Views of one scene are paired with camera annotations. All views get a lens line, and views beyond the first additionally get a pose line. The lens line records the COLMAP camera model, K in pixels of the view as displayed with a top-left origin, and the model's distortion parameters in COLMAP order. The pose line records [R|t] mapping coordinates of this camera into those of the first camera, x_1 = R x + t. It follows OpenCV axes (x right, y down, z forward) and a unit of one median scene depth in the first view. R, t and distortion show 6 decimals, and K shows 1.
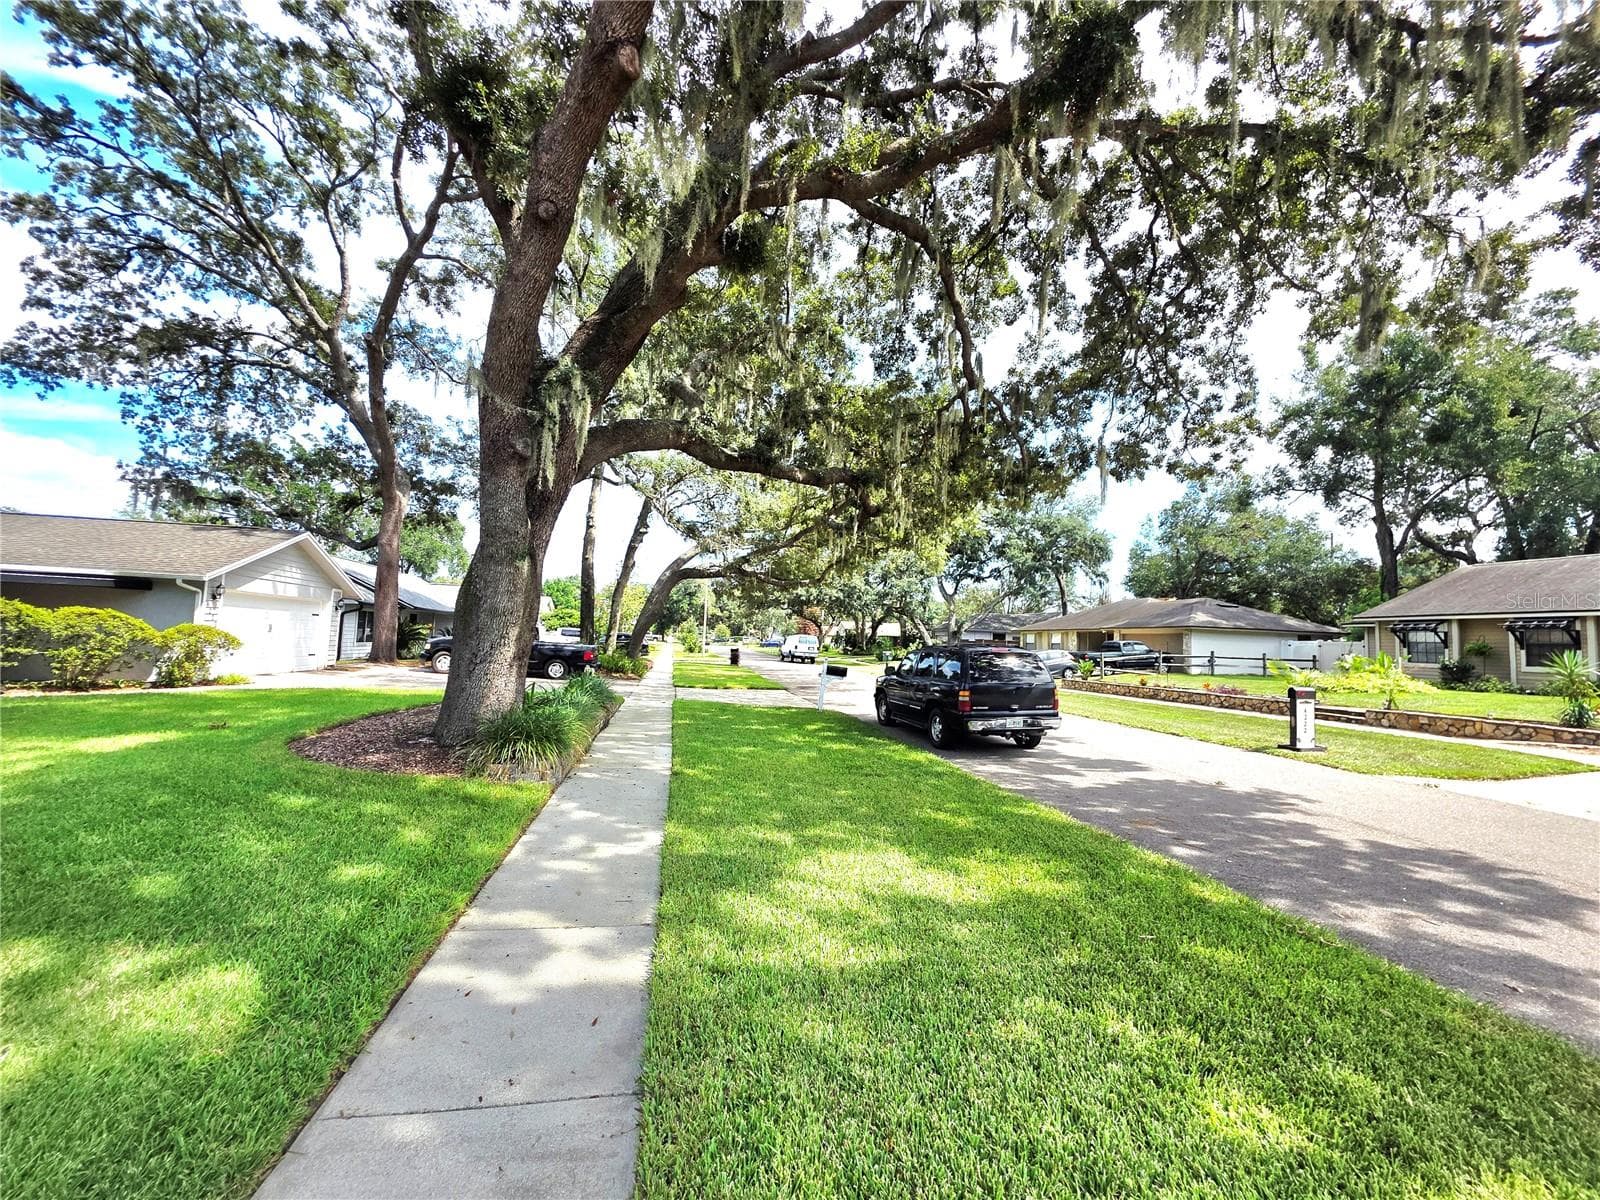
lens RADIAL K [[643.3, 0, 795.6], [0, 643.3, 600.4], [0, 0, 1]] dist [0.005320, -0.000771]
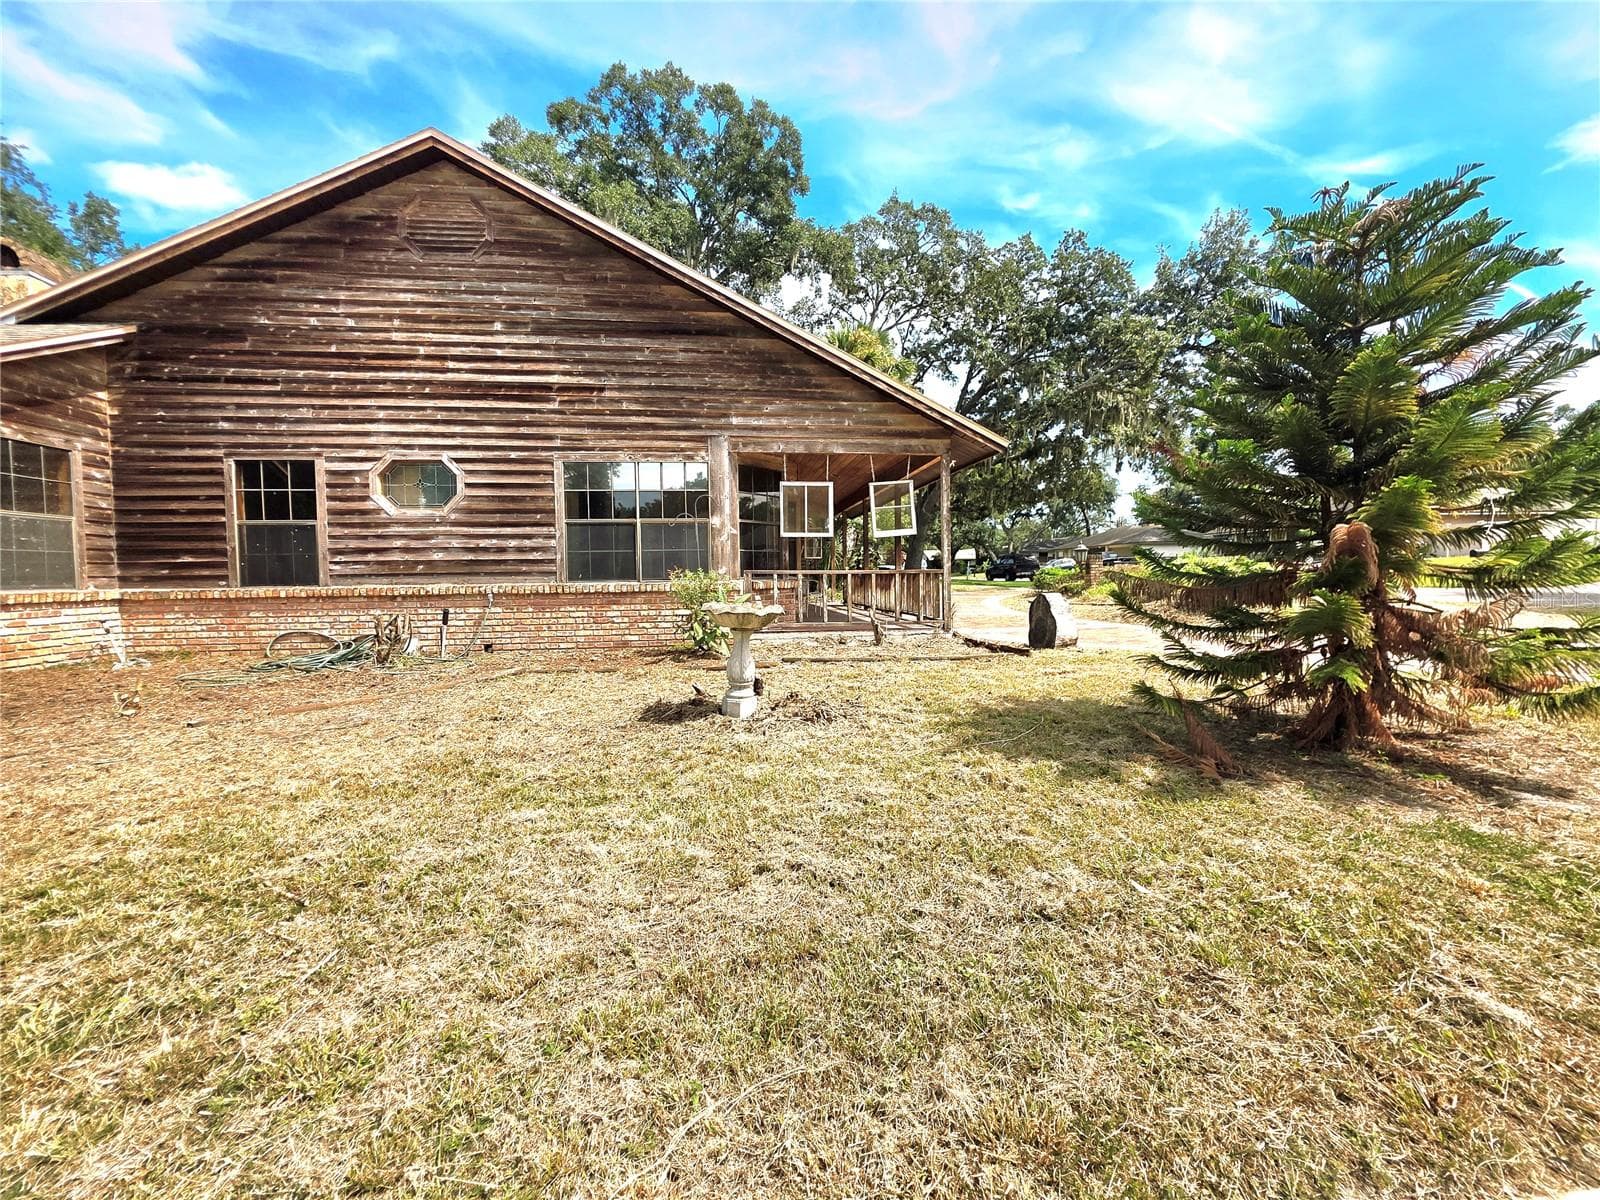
lens RADIAL K [[643.3, 0, 795.6], [0, 643.3, 600.4], [0, 0, 1]] dist [0.005320, -0.000771]
pose [[0.996065, -0.047032, -0.075113, -0.149831], [0.054441, 0.993512, 0.099855, -0.019892], [0.069930, -0.103551, 0.992163, -0.541107]]
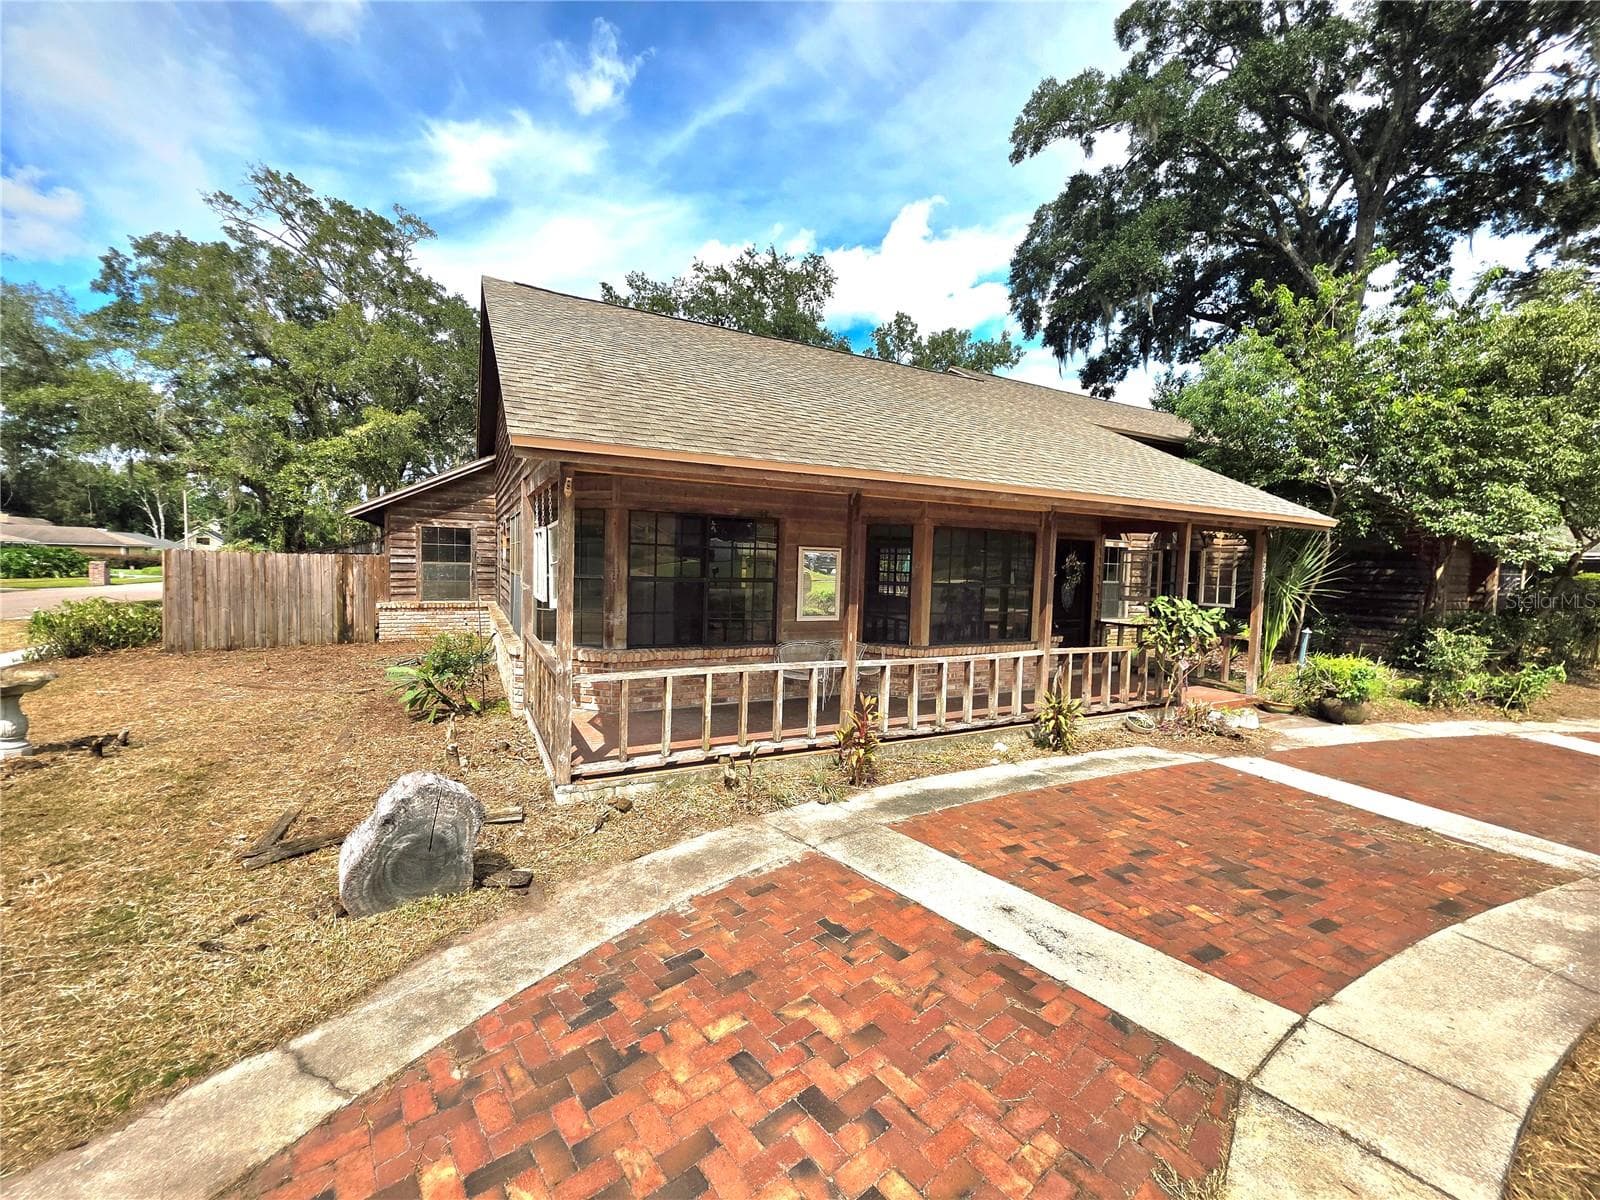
lens RADIAL K [[643.3, 0, 795.6], [0, 643.3, 600.4], [0, 0, 1]] dist [0.005320, -0.000771]
pose [[0.291025, 0.029018, -0.956275, -0.032537], [0.045926, 0.997964, 0.044259, -0.022290], [0.955613, -0.056798, 0.289100, -0.378855]]
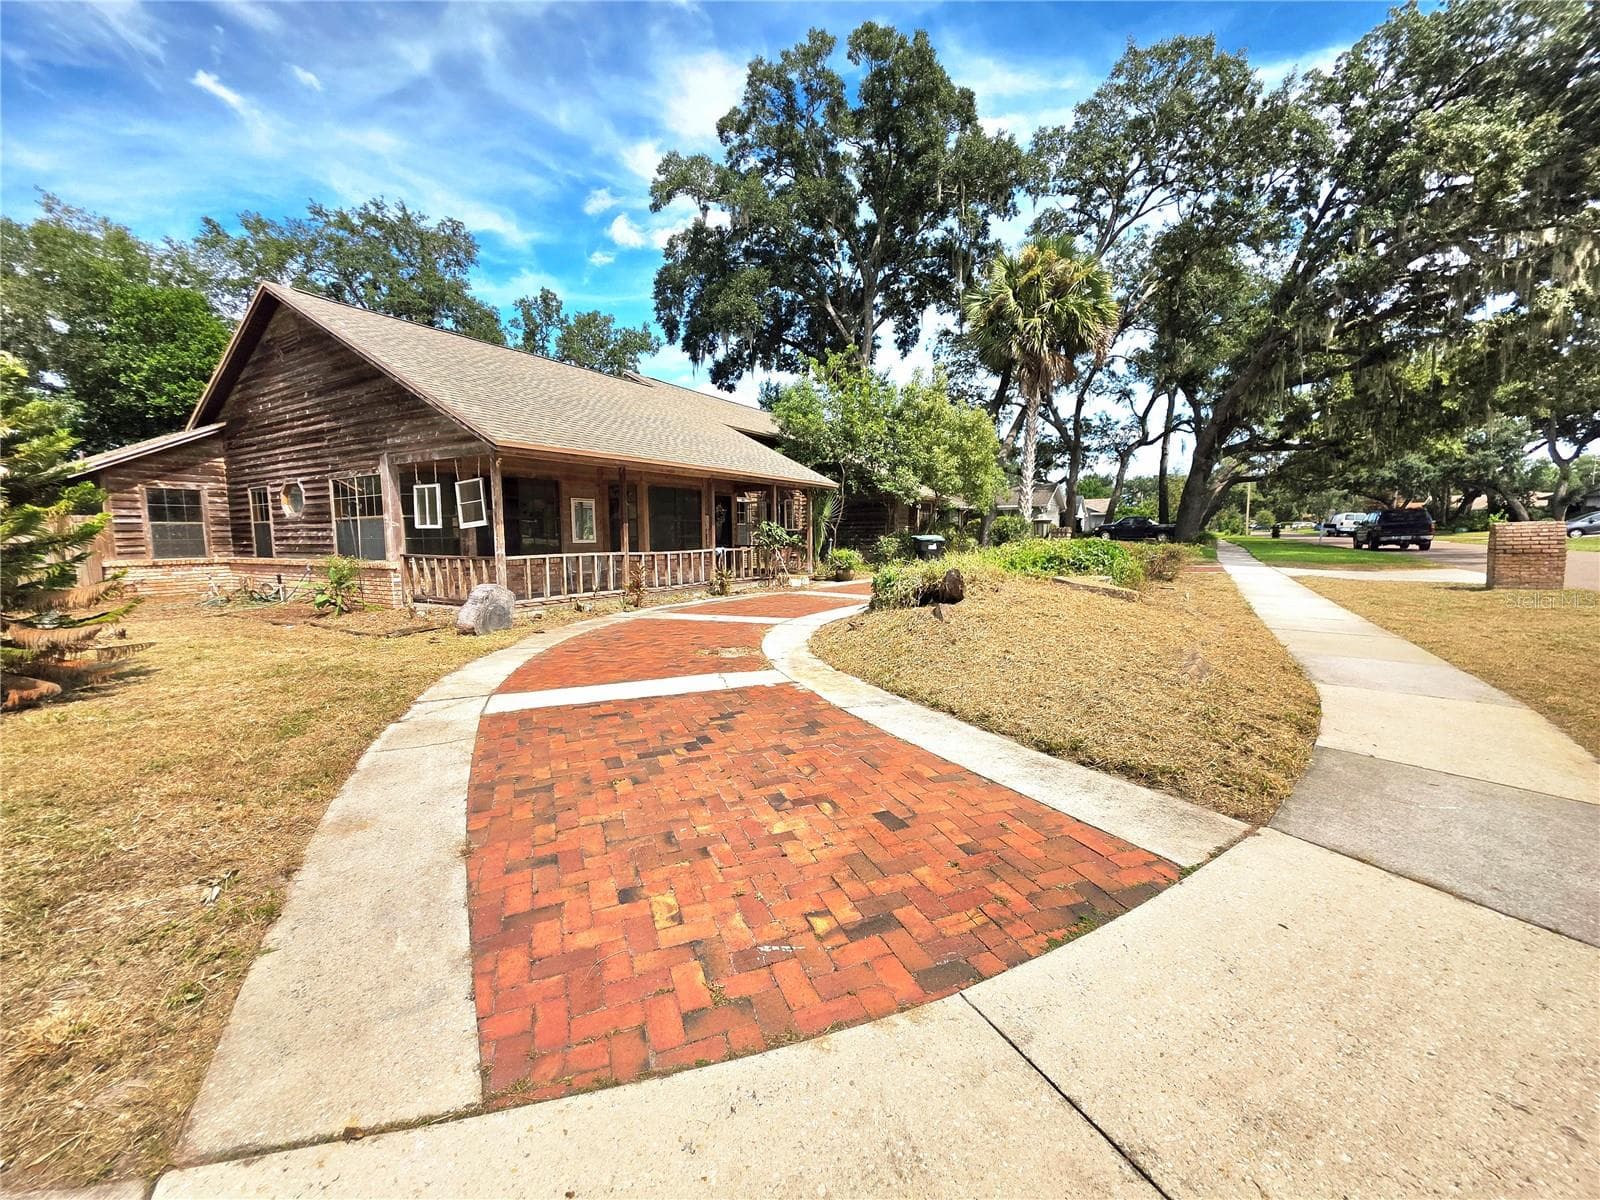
lens RADIAL K [[643.3, 0, 795.6], [0, 643.3, 600.4], [0, 0, 1]] dist [0.005320, -0.000771]
pose [[0.737717, 0.025693, -0.674621, 0.052927], [0.079909, 0.988928, 0.125046, -0.013572], [0.670364, -0.146157, 0.727496, -0.458350]]
